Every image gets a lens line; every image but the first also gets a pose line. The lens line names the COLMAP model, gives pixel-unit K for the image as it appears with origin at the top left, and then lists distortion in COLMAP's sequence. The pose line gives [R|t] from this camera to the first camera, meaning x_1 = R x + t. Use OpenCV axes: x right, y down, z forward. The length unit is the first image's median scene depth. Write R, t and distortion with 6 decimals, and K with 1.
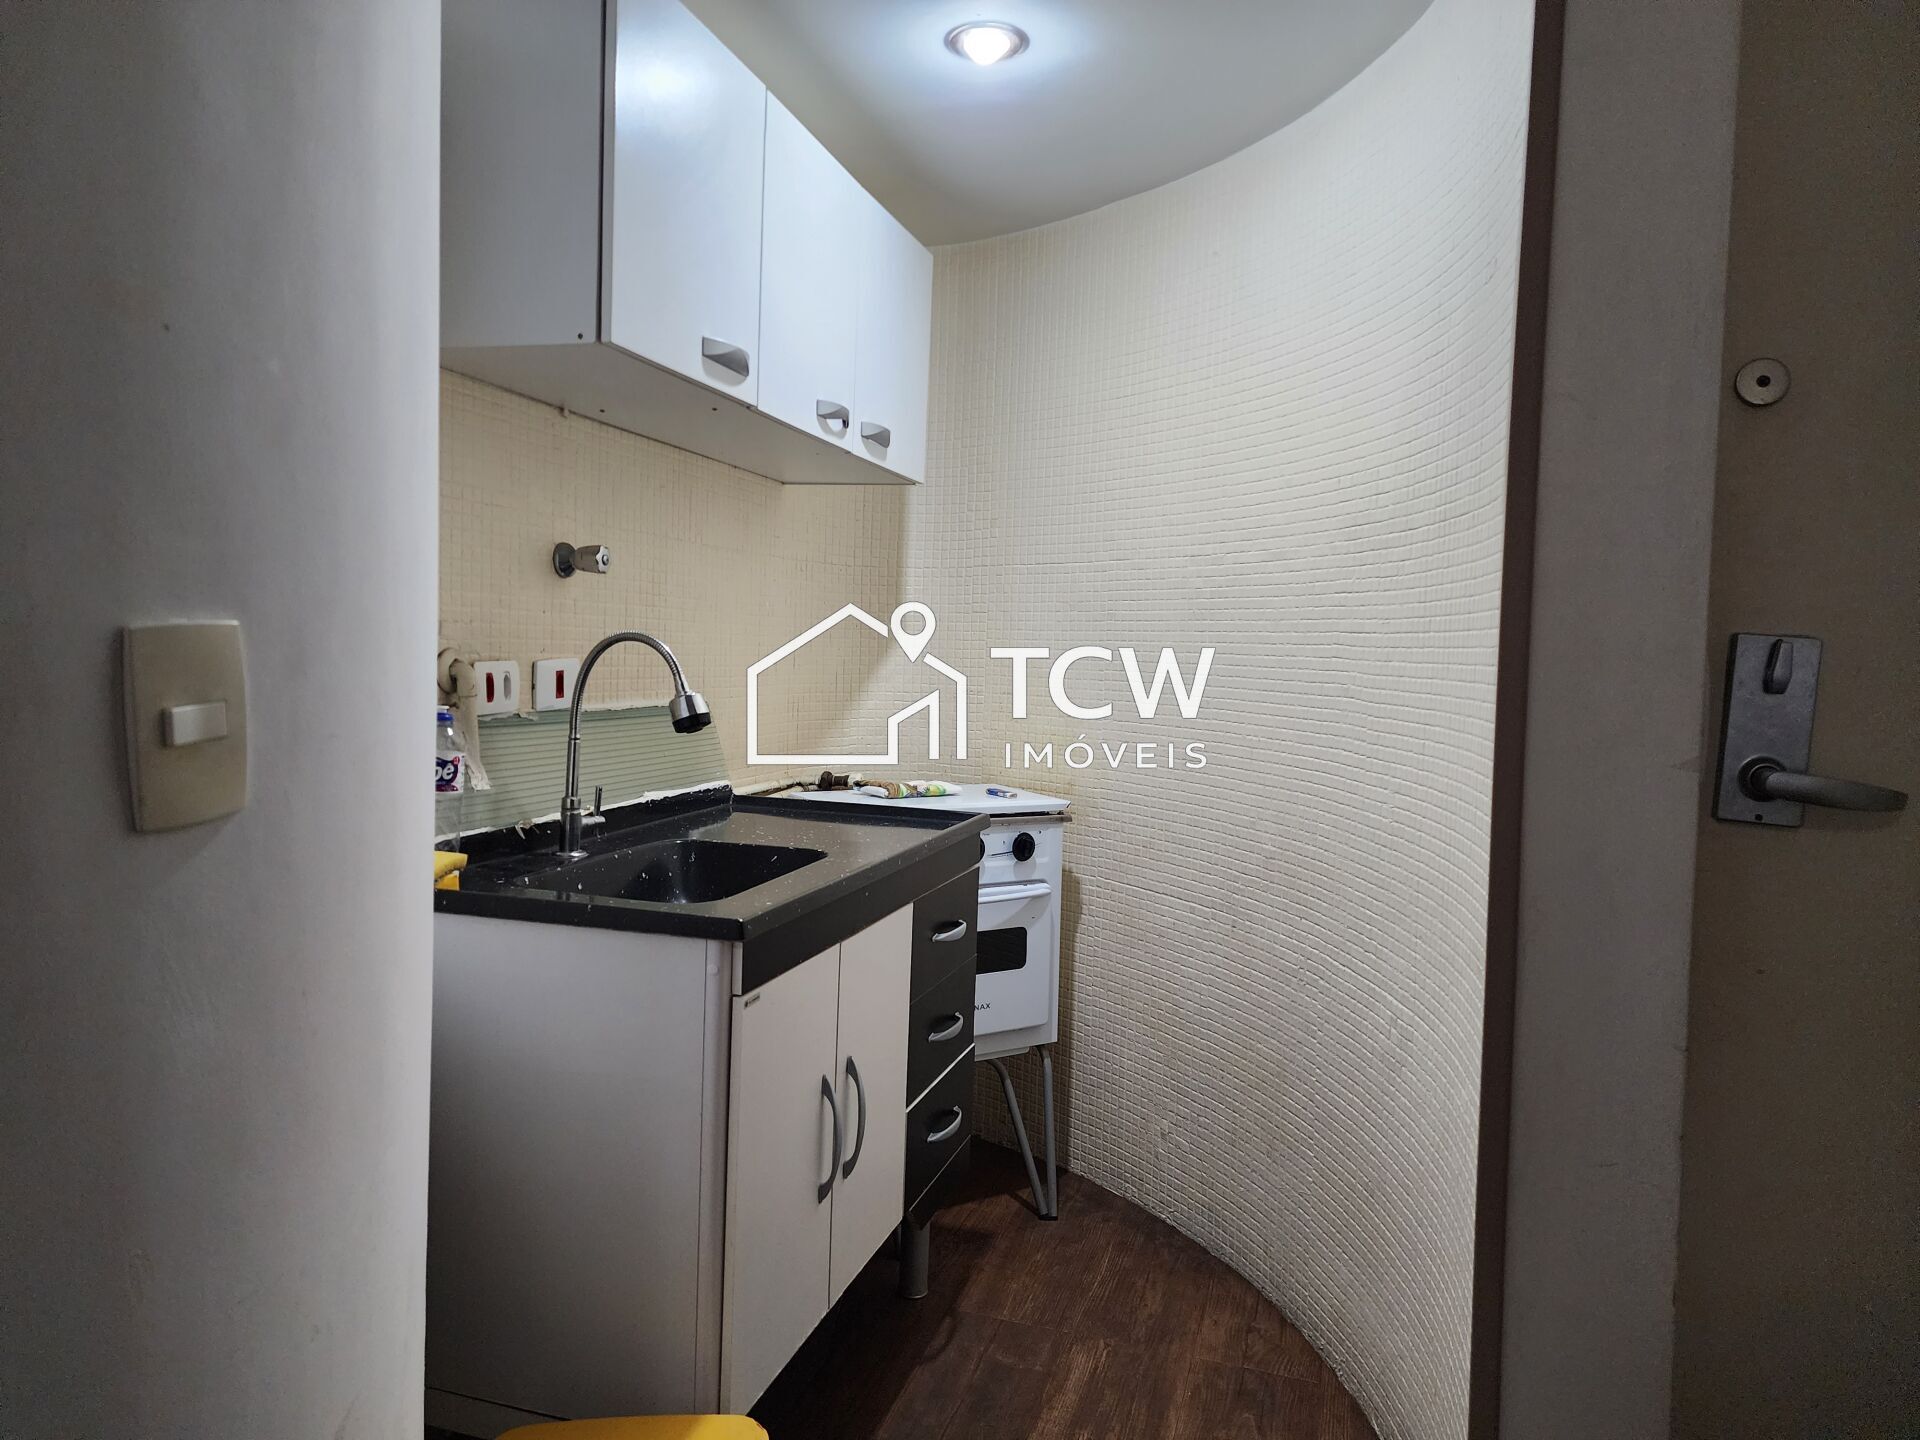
lens RADIAL K [[1222.9, 0, 933.9], [0, 1222.9, 685.9], [0, 0, 1]] dist [0.062886, -0.061624]
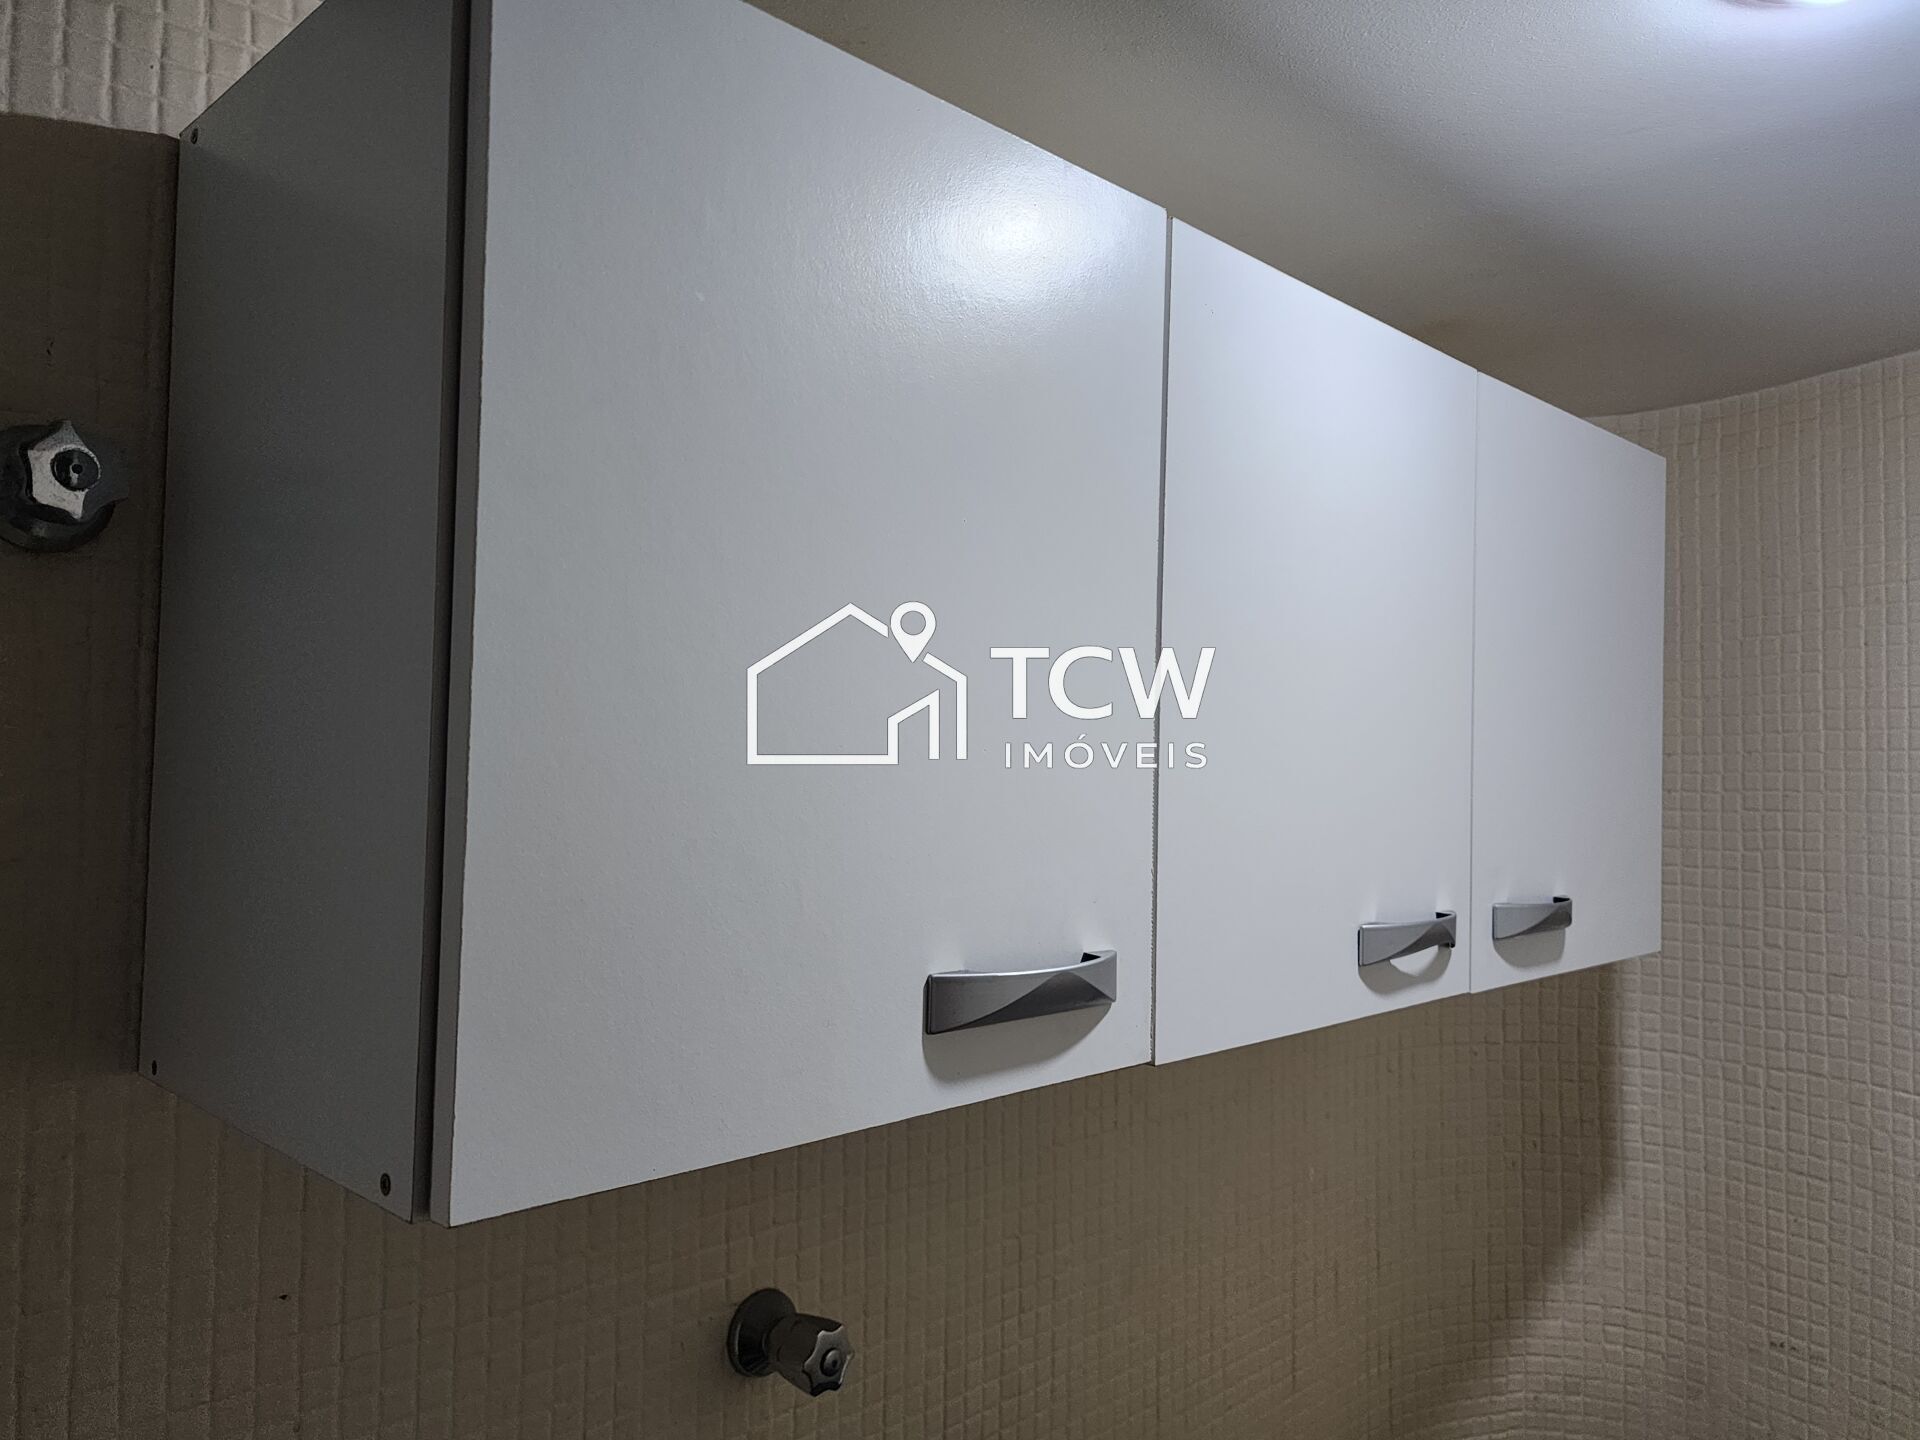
lens RADIAL K [[1290.9, 0, 953.4], [0, 1290.9, 695.1], [0, 0, 1]] dist [0.081436, -0.073560]
pose [[0.884193, -0.032848, -0.465965, -0.012231], [-0.006136, 0.996622, -0.081901, -0.255472], [0.467081, 0.075275, 0.881005, 0.529076]]
